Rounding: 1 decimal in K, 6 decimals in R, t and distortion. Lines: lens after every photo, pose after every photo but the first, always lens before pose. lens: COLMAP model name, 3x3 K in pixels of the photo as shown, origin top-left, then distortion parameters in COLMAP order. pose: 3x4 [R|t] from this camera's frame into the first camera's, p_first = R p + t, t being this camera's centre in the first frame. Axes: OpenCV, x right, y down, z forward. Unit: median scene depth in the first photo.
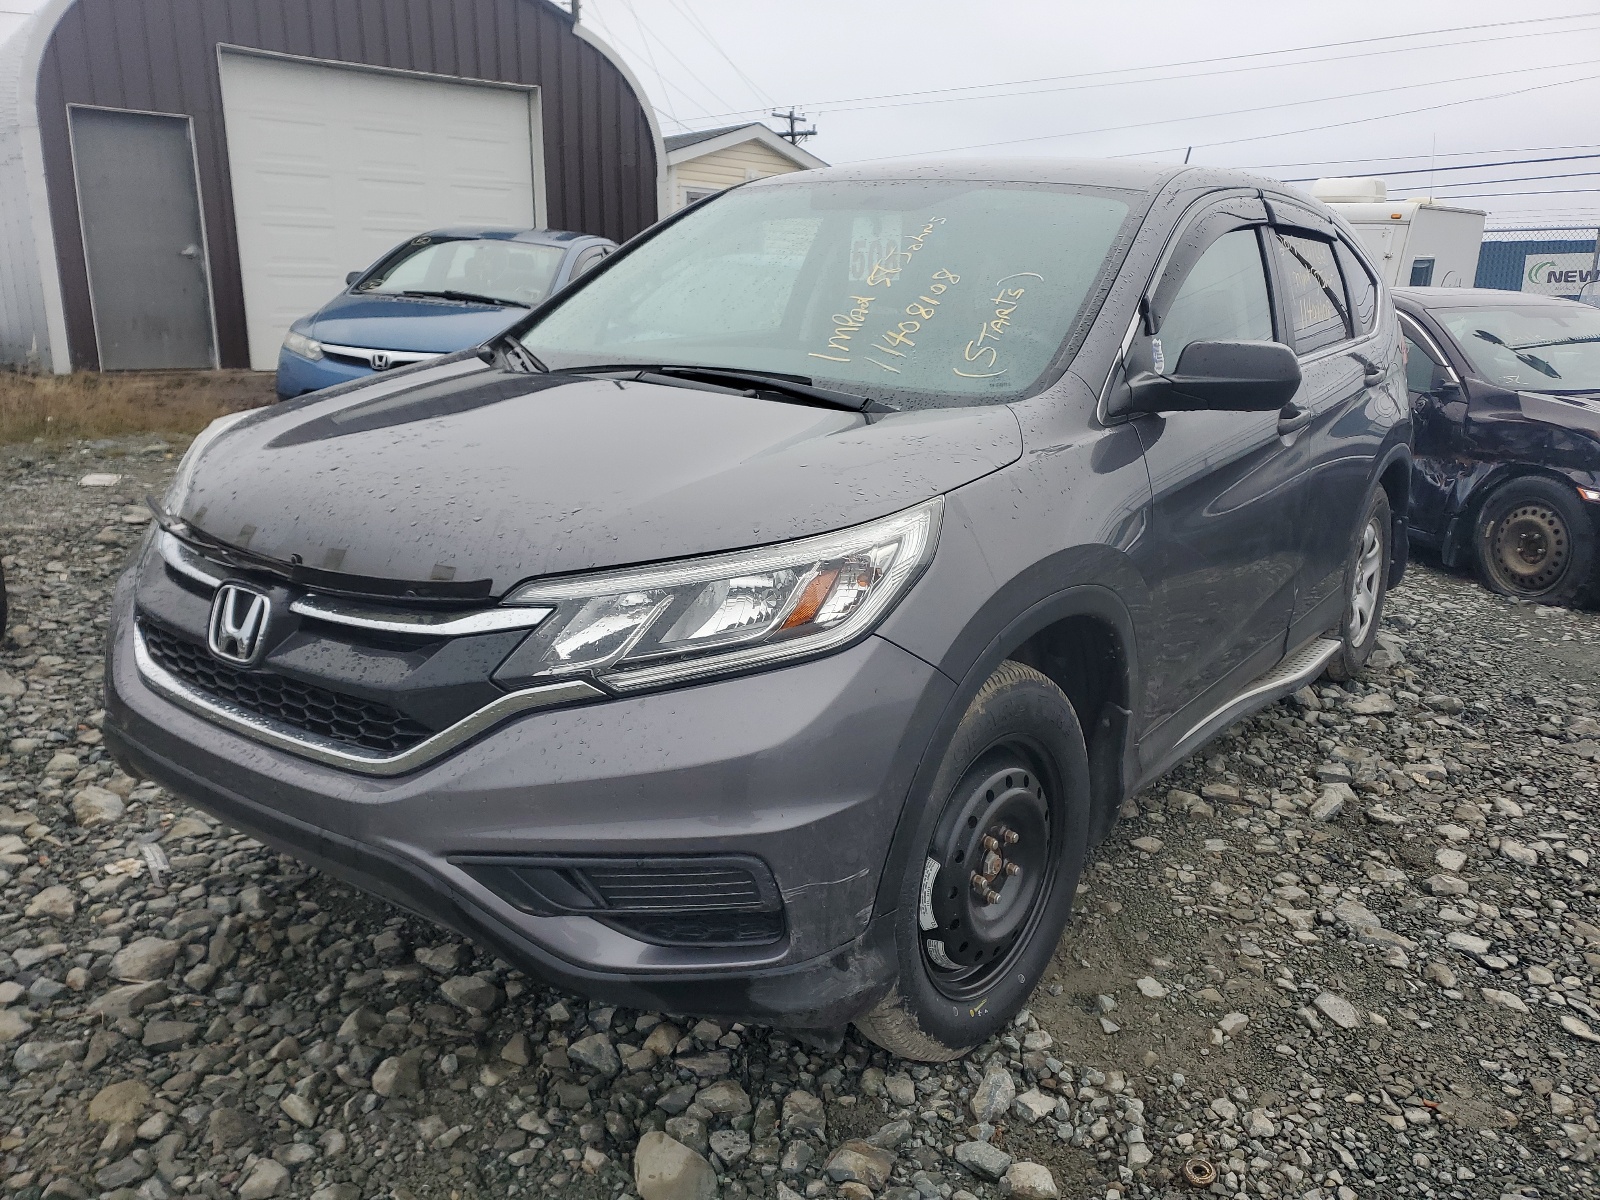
lens RADIAL K [[1203.2, 0, 800.0], [0, 1203.2, 600.0], [0, 0, 1]] dist [0.068230, 0.000871]
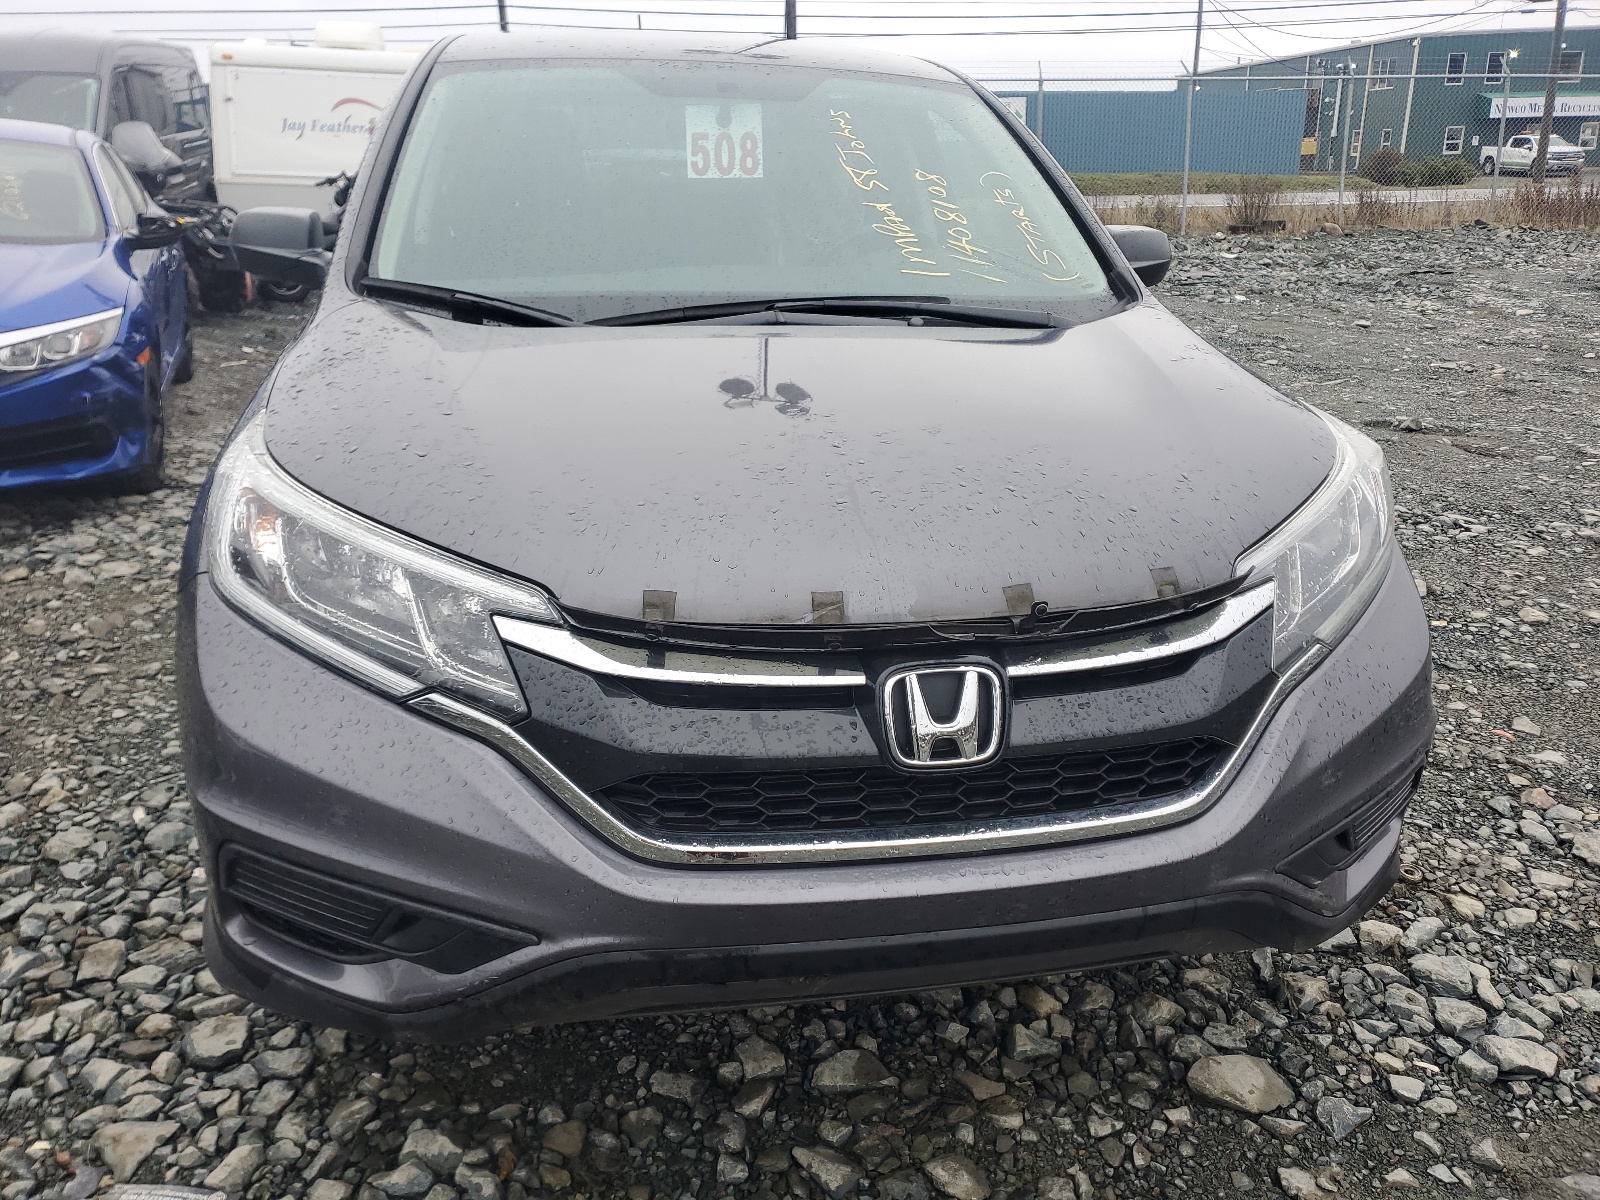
lens RADIAL K [[1244.3, 0, 800.0], [0, 1244.3, 600.0], [0, 0, 1]] dist [0.008367, 0.003362]
pose [[0.700914, -0.271236, 0.659660, -0.940084], [0.200545, 0.962503, 0.182672, -0.193454], [-0.684472, 0.004254, 0.729027, 0.469922]]
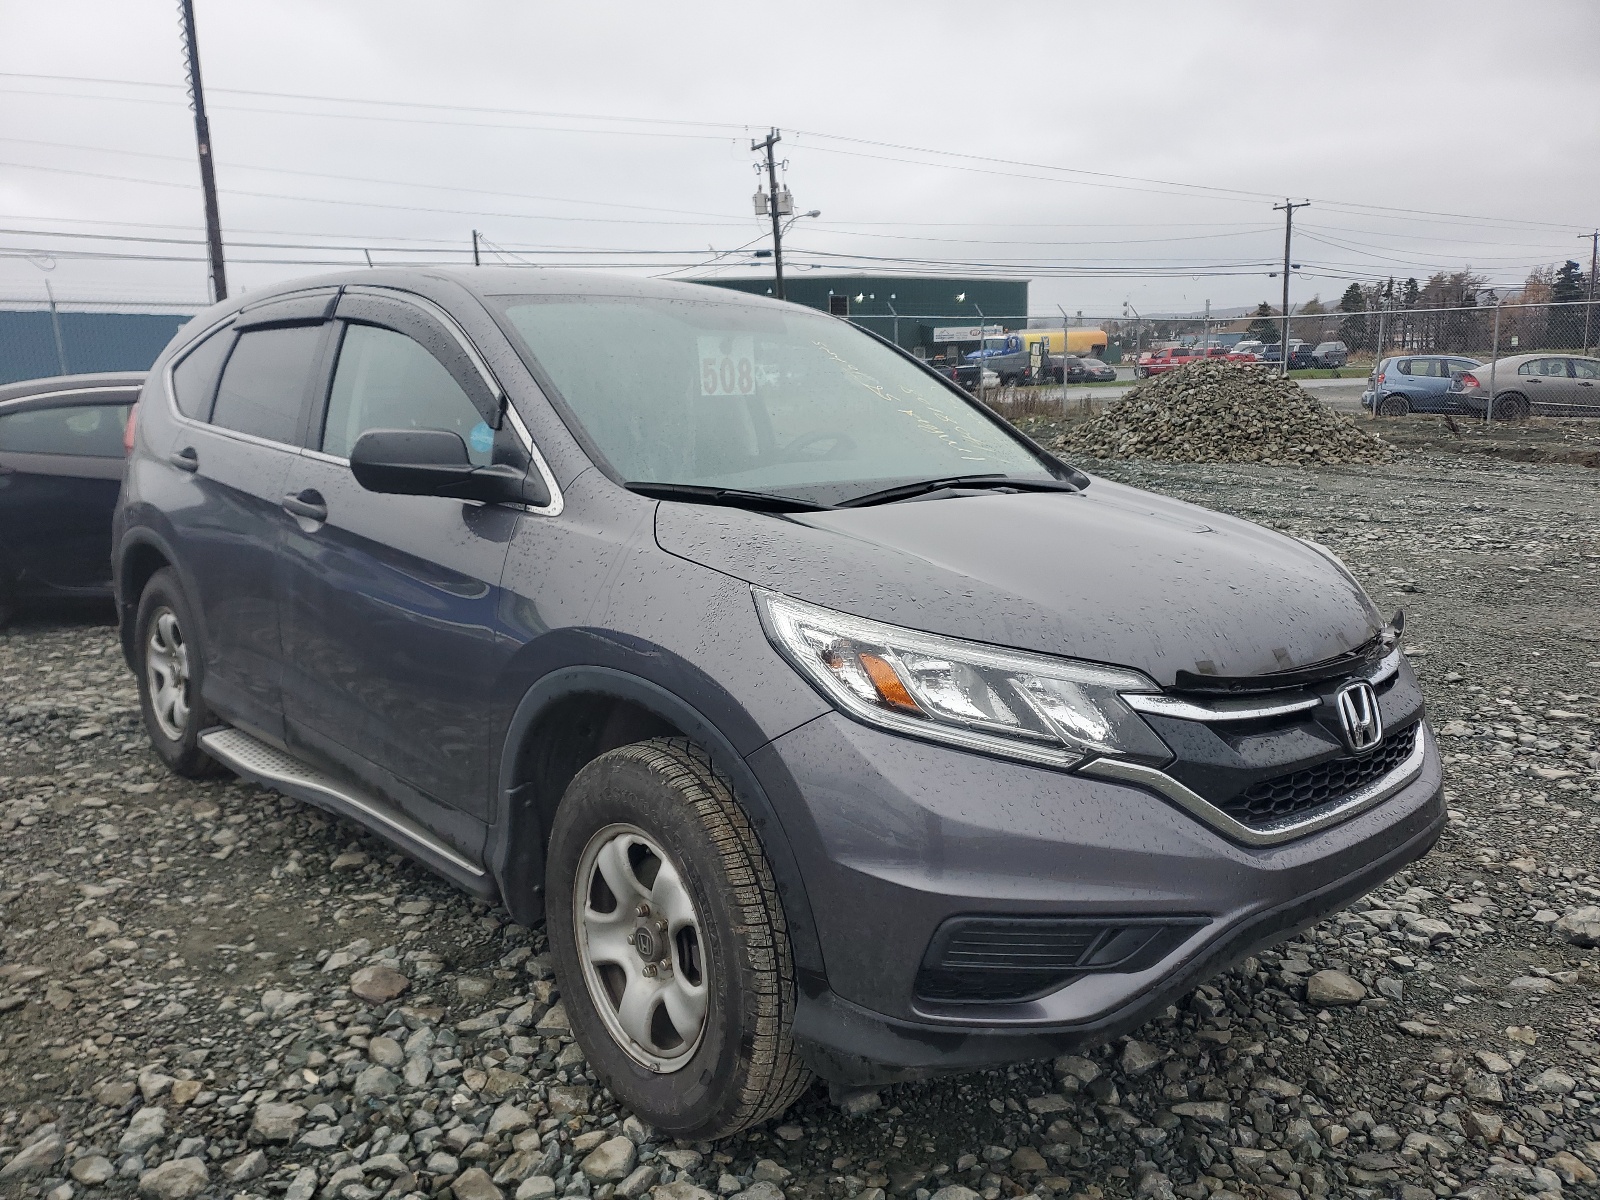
lens RADIAL K [[1244.3, 0, 800.0], [0, 1244.3, 600.0], [0, 0, 1]] dist [0.008367, 0.003362]
pose [[0.226991, -0.208219, 0.951378, -1.580966], [0.254781, 0.955553, 0.148344, -0.374521], [-0.939980, 0.208720, 0.269952, 1.075180]]
